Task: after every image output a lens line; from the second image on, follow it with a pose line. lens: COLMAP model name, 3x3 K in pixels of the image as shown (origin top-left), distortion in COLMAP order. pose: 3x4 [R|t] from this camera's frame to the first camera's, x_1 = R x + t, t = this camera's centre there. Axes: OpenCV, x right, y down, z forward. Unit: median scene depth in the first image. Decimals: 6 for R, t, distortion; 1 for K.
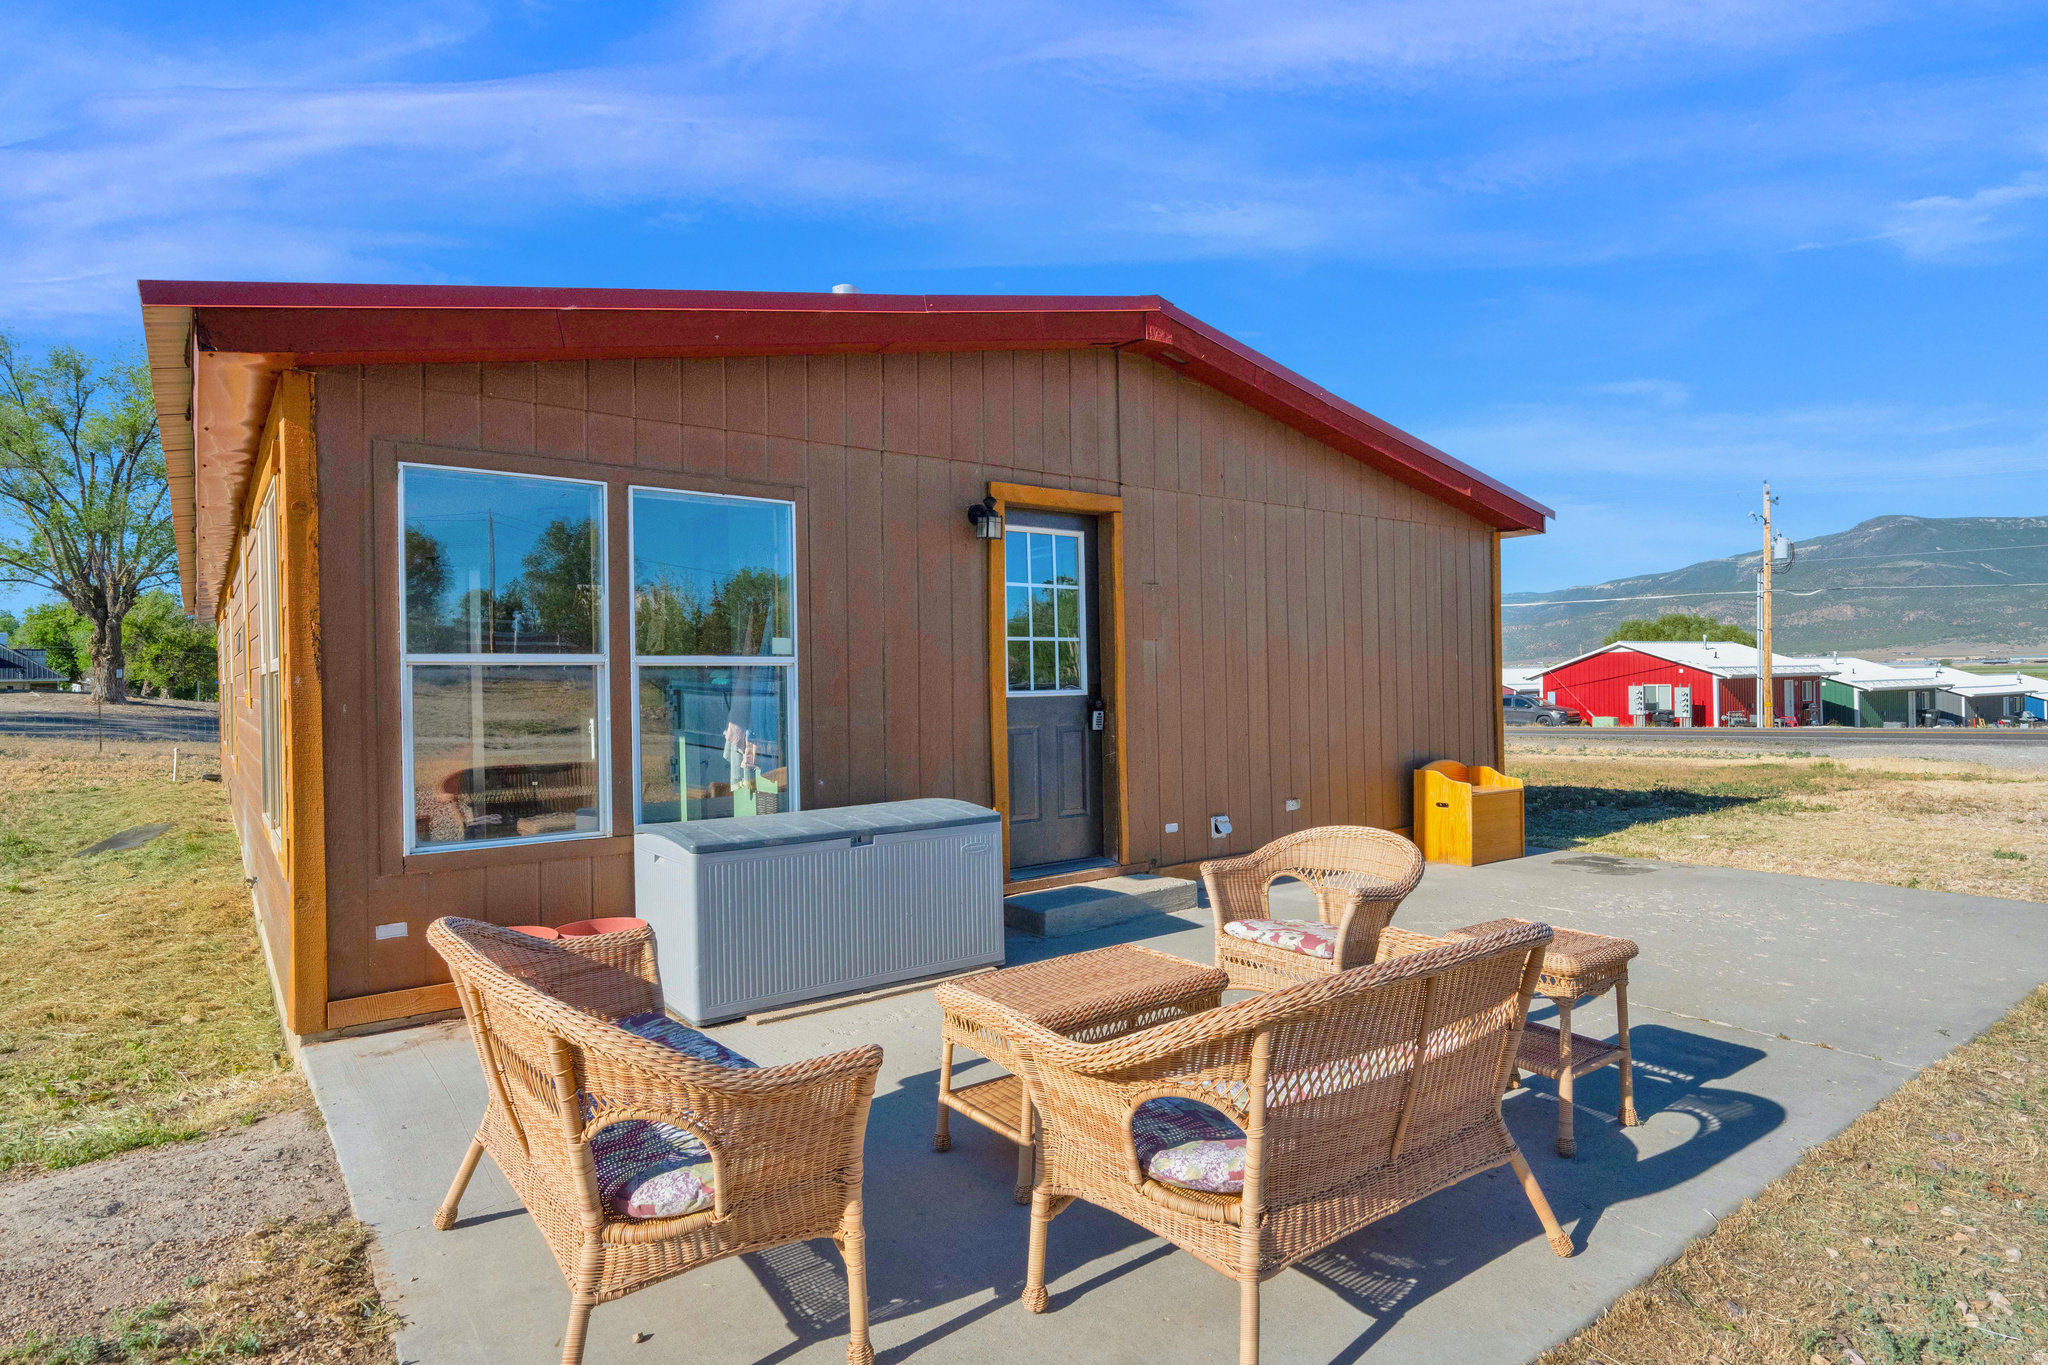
lens RADIAL K [[1137.6, 0, 1000.9], [0, 1137.6, 697.5], [0, 0, 1]] dist [0.000372, 0.003141]
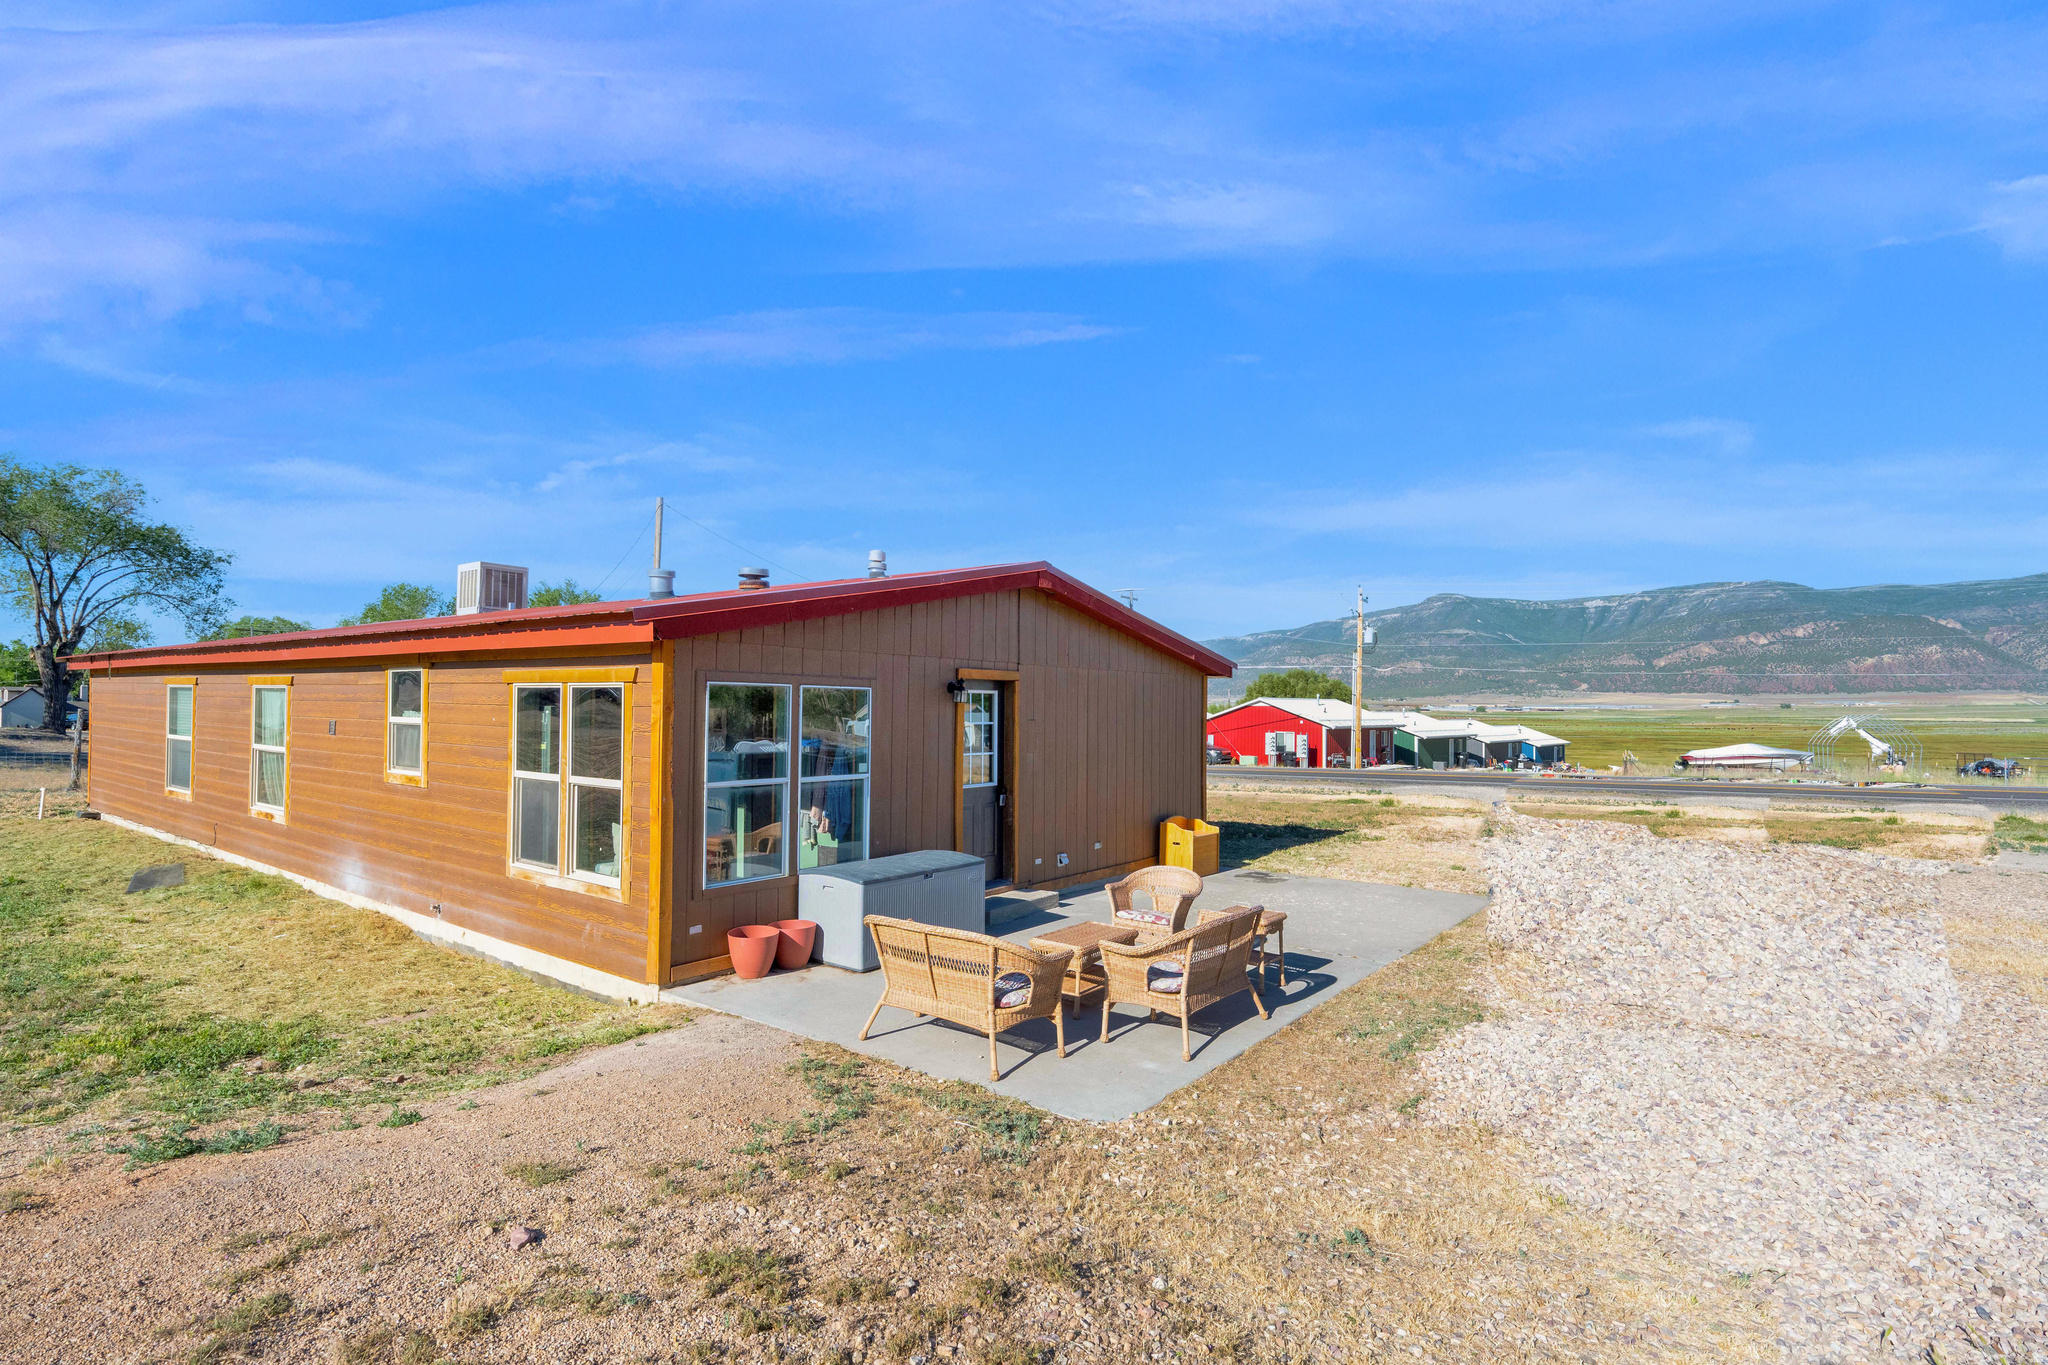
lens RADIAL K [[1040.7, 0, 1030.1], [0, 1040.7, 721.2], [0, 0, 1]] dist [0.018677, 0.001438]
pose [[0.959532, 0.023039, 0.280657, -0.338215], [-0.022742, 0.999732, -0.004315, -0.098850], [-0.280681, -0.002242, 0.959799, -0.554075]]
